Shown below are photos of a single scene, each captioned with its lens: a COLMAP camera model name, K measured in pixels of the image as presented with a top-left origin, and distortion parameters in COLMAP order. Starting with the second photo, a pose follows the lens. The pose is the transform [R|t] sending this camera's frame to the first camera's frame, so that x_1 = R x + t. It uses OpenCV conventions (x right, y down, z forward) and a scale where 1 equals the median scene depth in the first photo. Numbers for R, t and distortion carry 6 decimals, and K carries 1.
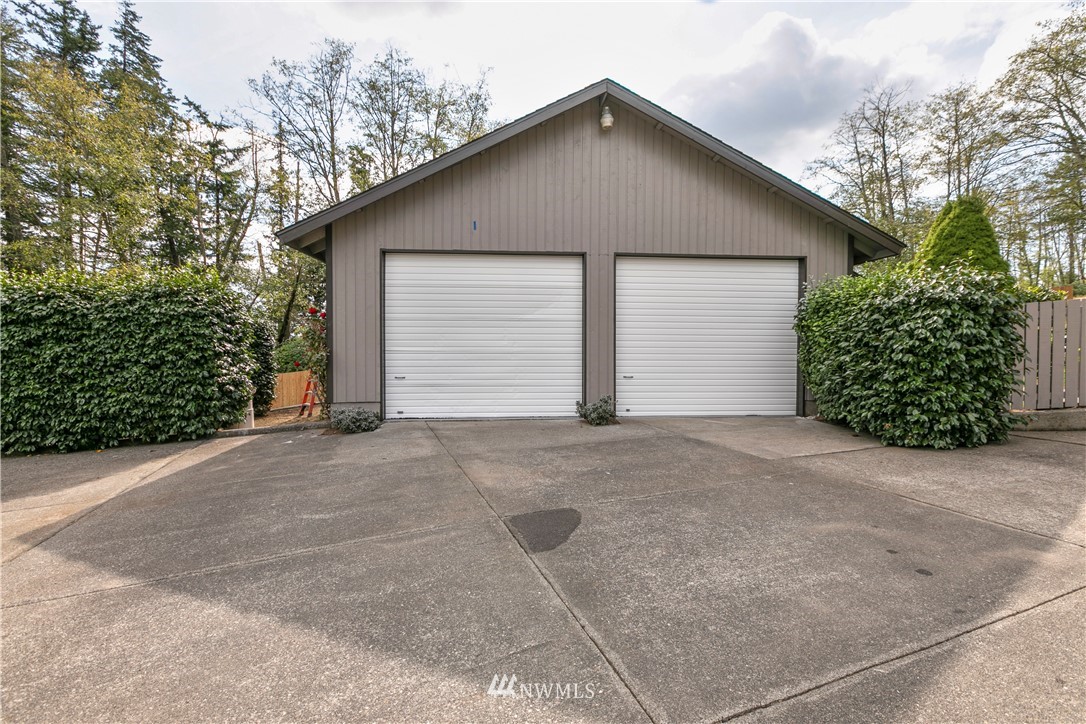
lens RADIAL K [[495.9, 0, 546.6], [0, 495.9, 353.6], [0, 0, 1]] dist [-0.005087, -0.000605]
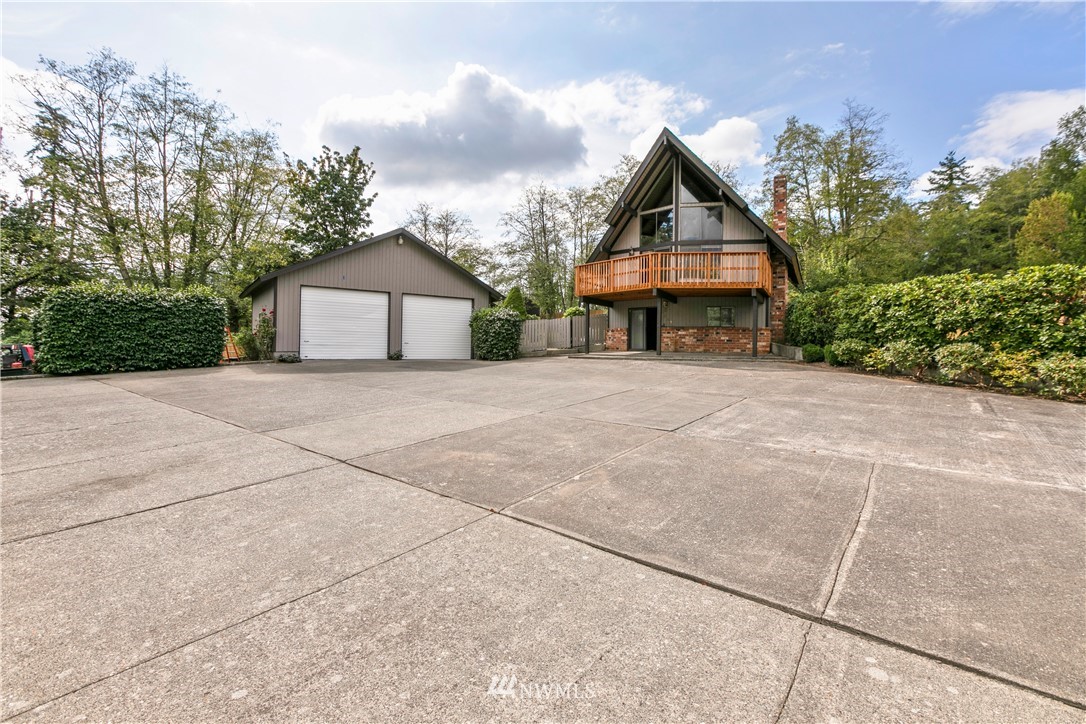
lens RADIAL K [[495.9, 0, 544.3], [0, 495.9, 352.1], [0, 0, 1]] dist [-0.005087, -0.000605]
pose [[0.856905, 0.008171, 0.515409, -0.542962], [-0.010590, 0.999942, 0.001753, 0.085385], [-0.515365, -0.006960, 0.856943, -1.535034]]
